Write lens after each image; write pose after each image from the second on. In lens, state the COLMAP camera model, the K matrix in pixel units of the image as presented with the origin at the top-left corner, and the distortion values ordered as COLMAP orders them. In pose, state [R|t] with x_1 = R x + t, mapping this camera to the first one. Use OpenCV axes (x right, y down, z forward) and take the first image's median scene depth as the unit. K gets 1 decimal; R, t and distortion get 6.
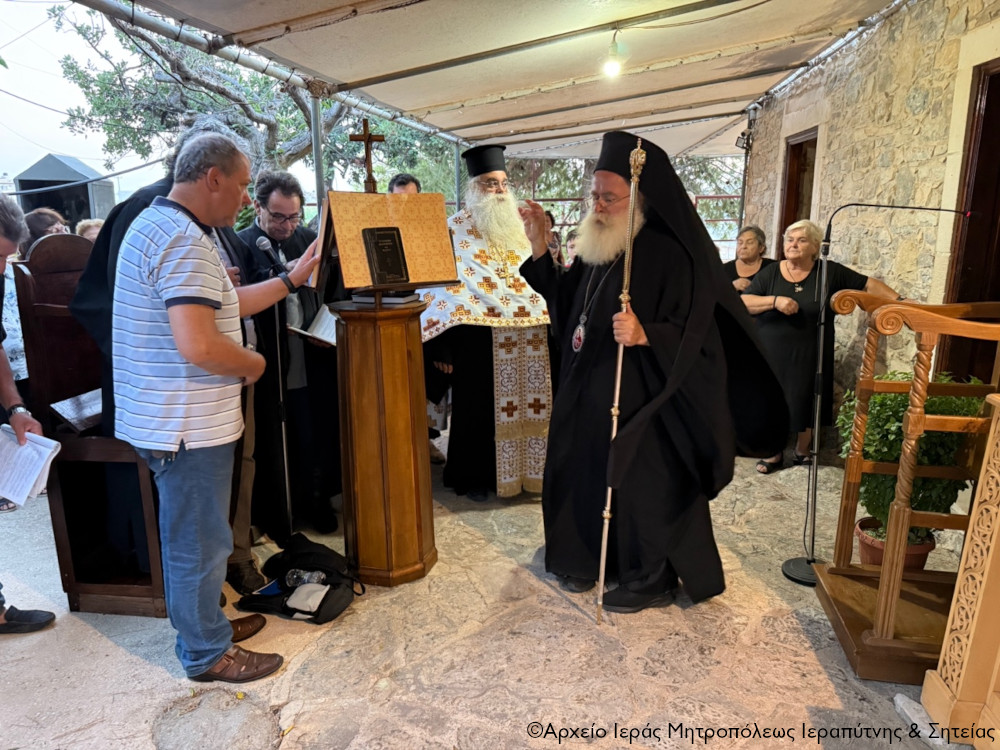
lens RADIAL K [[706.5, 0, 497.9], [0, 706.5, 374.9], [0, 0, 1]] dist [0.024561, -0.039049]
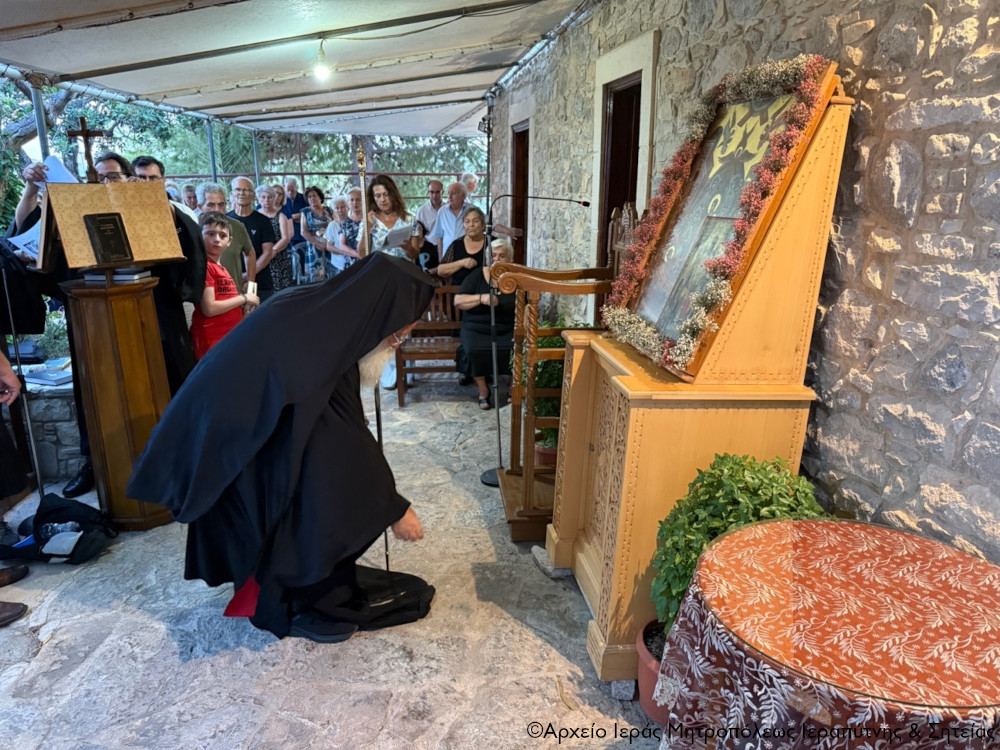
lens RADIAL K [[706.5, 0, 501.8], [0, 706.5, 376.4], [0, 0, 1]] dist [0.024561, -0.039049]
pose [[0.960393, -0.068340, 0.270138, 0.086170], [0.056793, 0.997116, 0.050343, 0.022528], [-0.272799, -0.033007, 0.961505, -0.197058]]
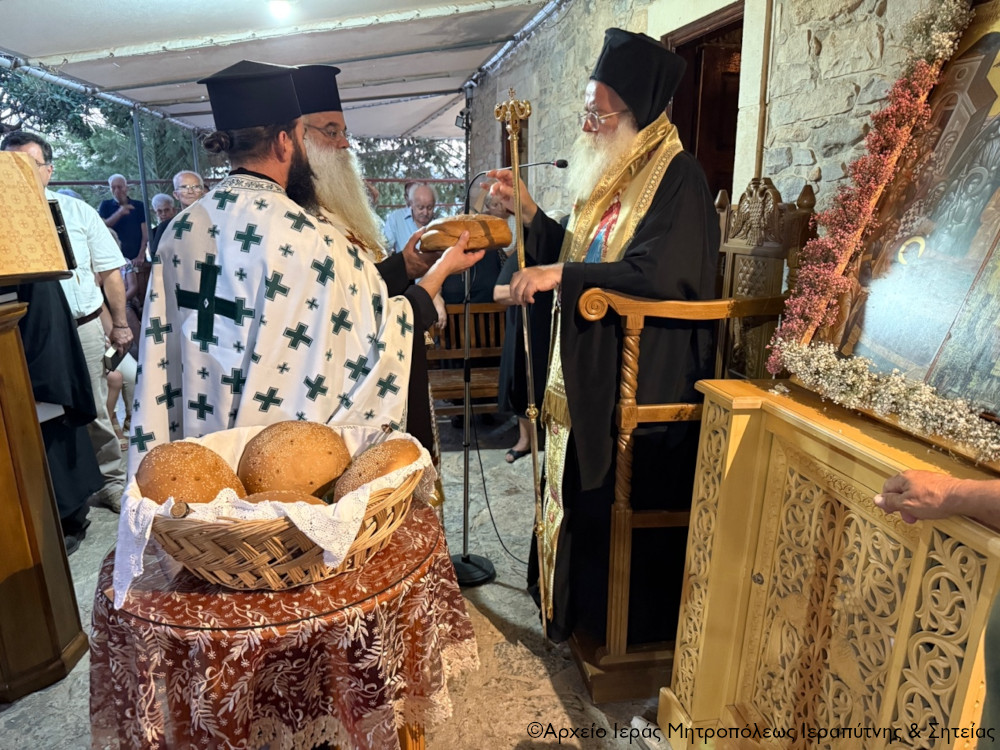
lens RADIAL K [[706.5, 0, 503.3], [0, 706.5, 376.5], [0, 0, 1]] dist [0.024561, -0.039049]
pose [[0.937917, -0.082853, 0.336818, 0.083454], [0.076353, 0.996550, 0.032525, -0.012558], [-0.338351, -0.004788, 0.941008, 0.125177]]
